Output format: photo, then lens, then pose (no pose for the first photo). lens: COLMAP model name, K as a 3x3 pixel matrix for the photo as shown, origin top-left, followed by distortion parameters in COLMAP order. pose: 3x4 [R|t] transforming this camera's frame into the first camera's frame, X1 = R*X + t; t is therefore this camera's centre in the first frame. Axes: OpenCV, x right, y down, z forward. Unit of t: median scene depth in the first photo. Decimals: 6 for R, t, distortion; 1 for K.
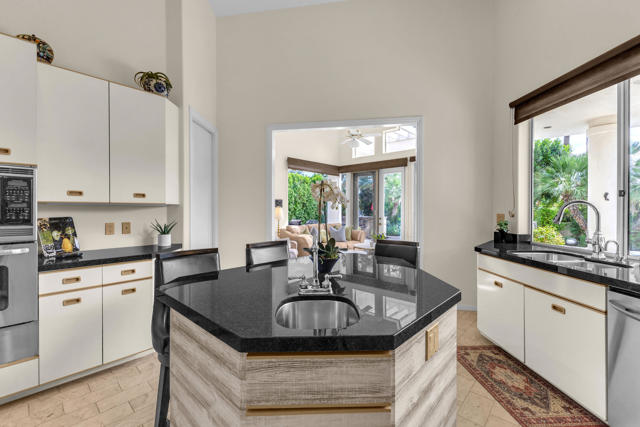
lens RADIAL K [[275.1, 0, 321.3], [0, 275.1, 211.8], [0, 0, 1]] dist [0.015239, -0.005974]
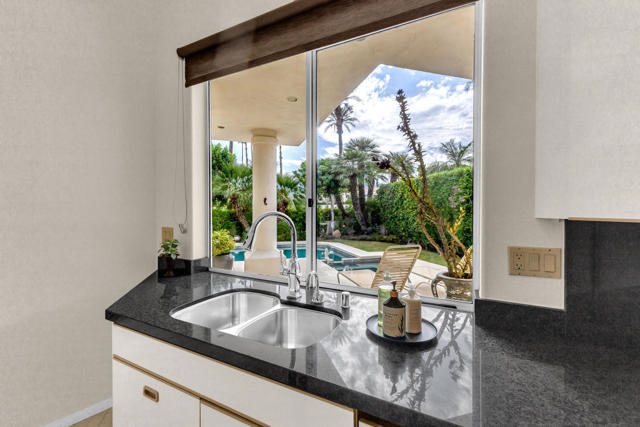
lens RADIAL K [[275.1, 0, 321.3], [0, 275.1, 211.8], [0, 0, 1]] dist [0.015239, -0.005974]
pose [[0.502648, -0.008908, 0.864445, 0.281943], [0.005226, 0.999960, 0.007266, -0.030746], [-0.864476, 0.000866, 0.502674, 0.383252]]
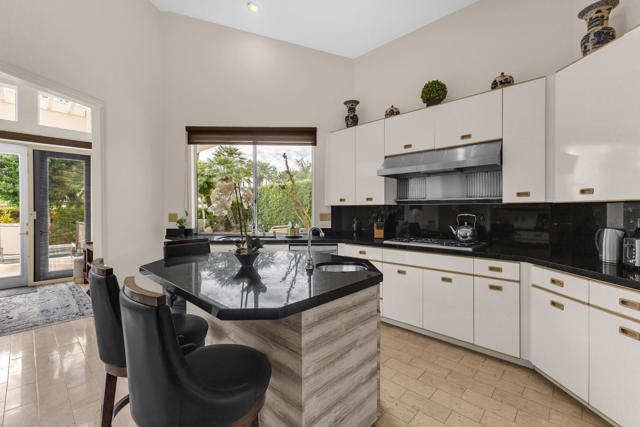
lens RADIAL K [[275.1, 0, 321.3], [0, 275.1, 211.8], [0, 0, 1]] dist [0.015239, -0.005974]
pose [[0.011829, -0.009425, 0.999886, -0.542428], [0.009349, 0.999913, 0.009314, -0.004011], [-0.999886, 0.009238, 0.011916, 0.333862]]
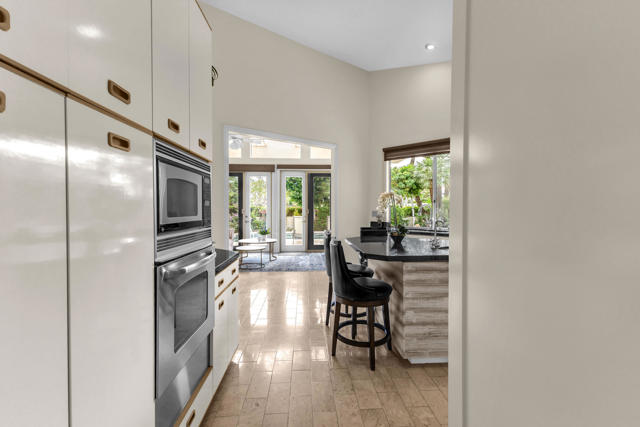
lens RADIAL K [[275.1, 0, 321.3], [0, 275.1, 211.8], [0, 0, 1]] dist [0.015239, -0.005974]
pose [[0.694262, -0.010788, 0.719641, -0.805624], [0.007020, 0.999942, 0.008217, -0.002981], [-0.719688, -0.000653, 0.694297, 0.048653]]
